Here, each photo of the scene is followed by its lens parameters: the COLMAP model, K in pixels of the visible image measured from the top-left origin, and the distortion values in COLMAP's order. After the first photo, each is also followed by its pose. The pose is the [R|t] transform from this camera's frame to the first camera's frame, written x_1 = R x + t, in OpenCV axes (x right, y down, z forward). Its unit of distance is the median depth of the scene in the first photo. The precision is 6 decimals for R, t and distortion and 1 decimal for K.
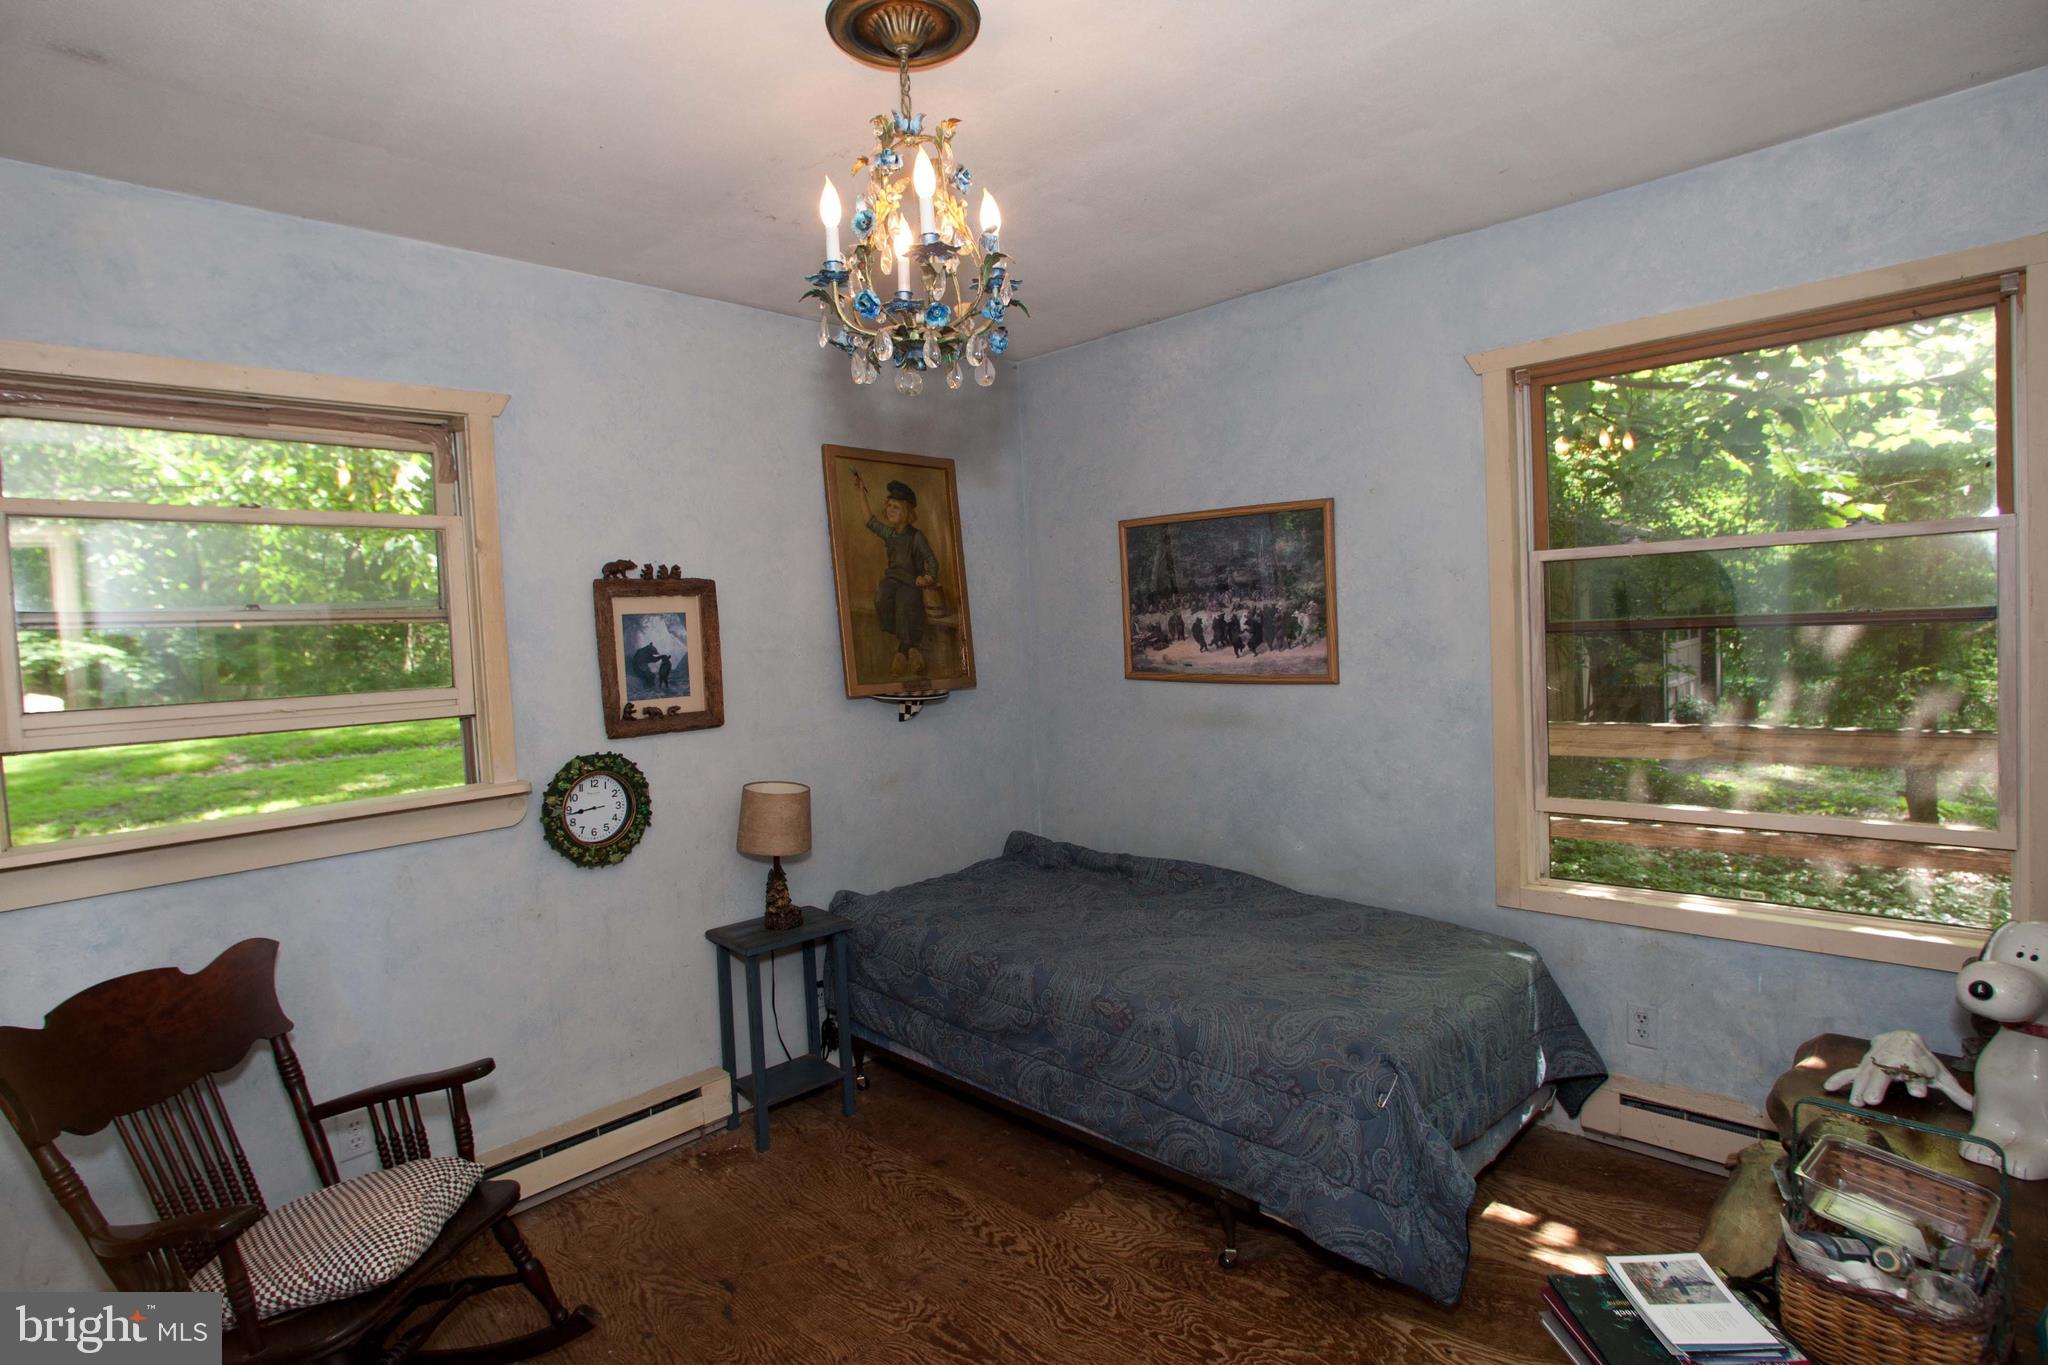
lens RADIAL K [[1046.0, 0, 1023.9], [0, 1046.0, 680.7], [0, 0, 1]] dist [-0.007593, 0.001404]
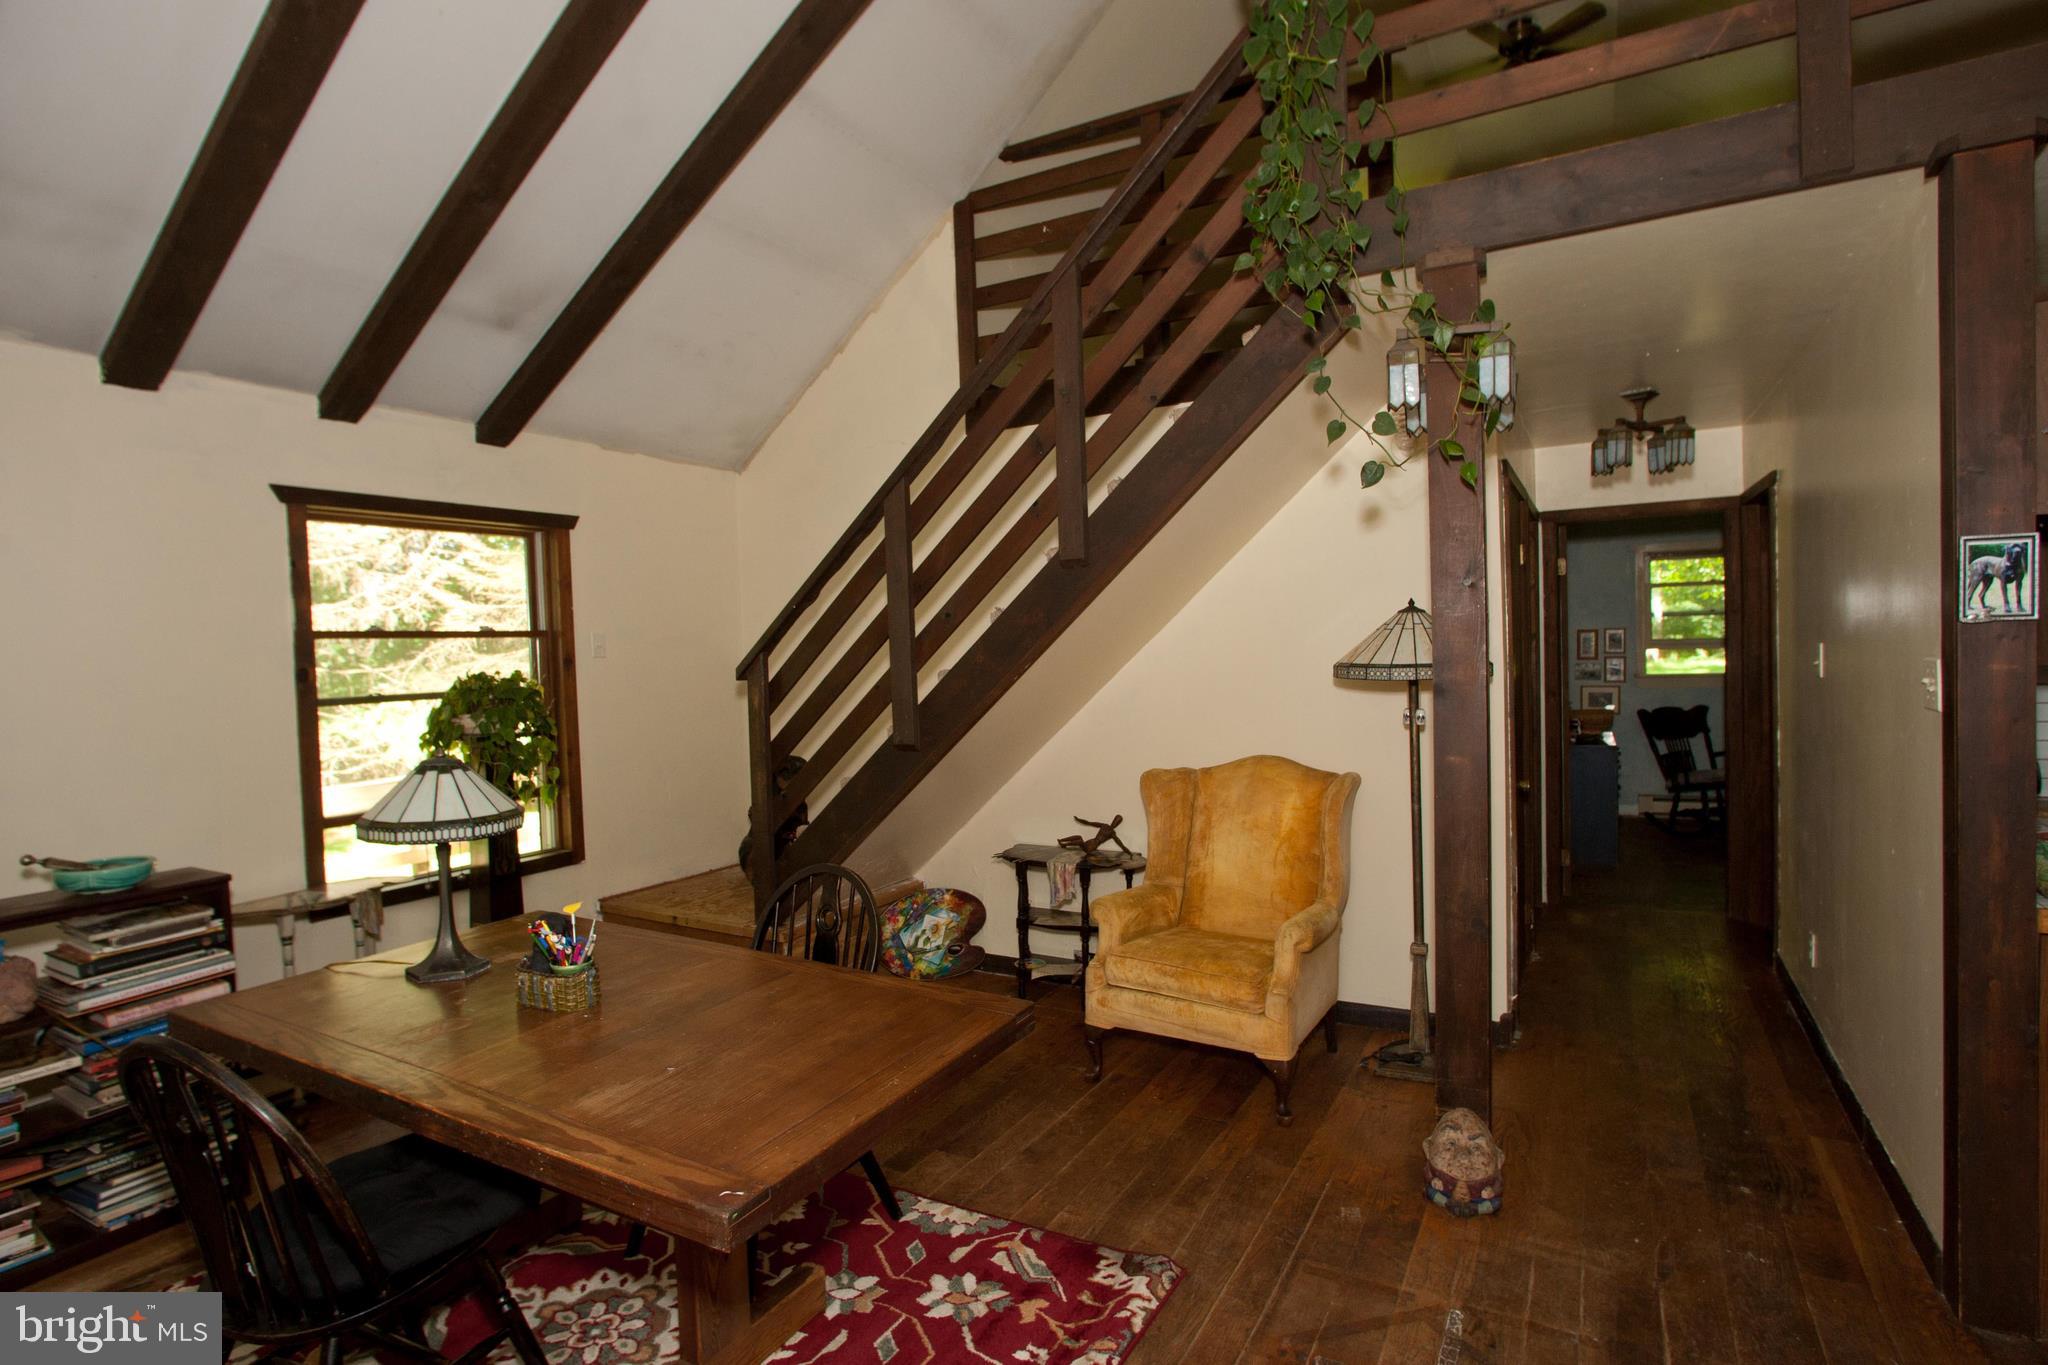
lens RADIAL K [[1046.0, 0, 1008.3], [0, 1046.0, 683.8], [0, 0, 1]] dist [-0.007593, 0.001404]
pose [[0.232718, 0.065564, -0.970332, 2.341101], [-0.029875, 0.997736, 0.060250, 0.026922], [0.972085, 0.014967, 0.234150, -2.327138]]
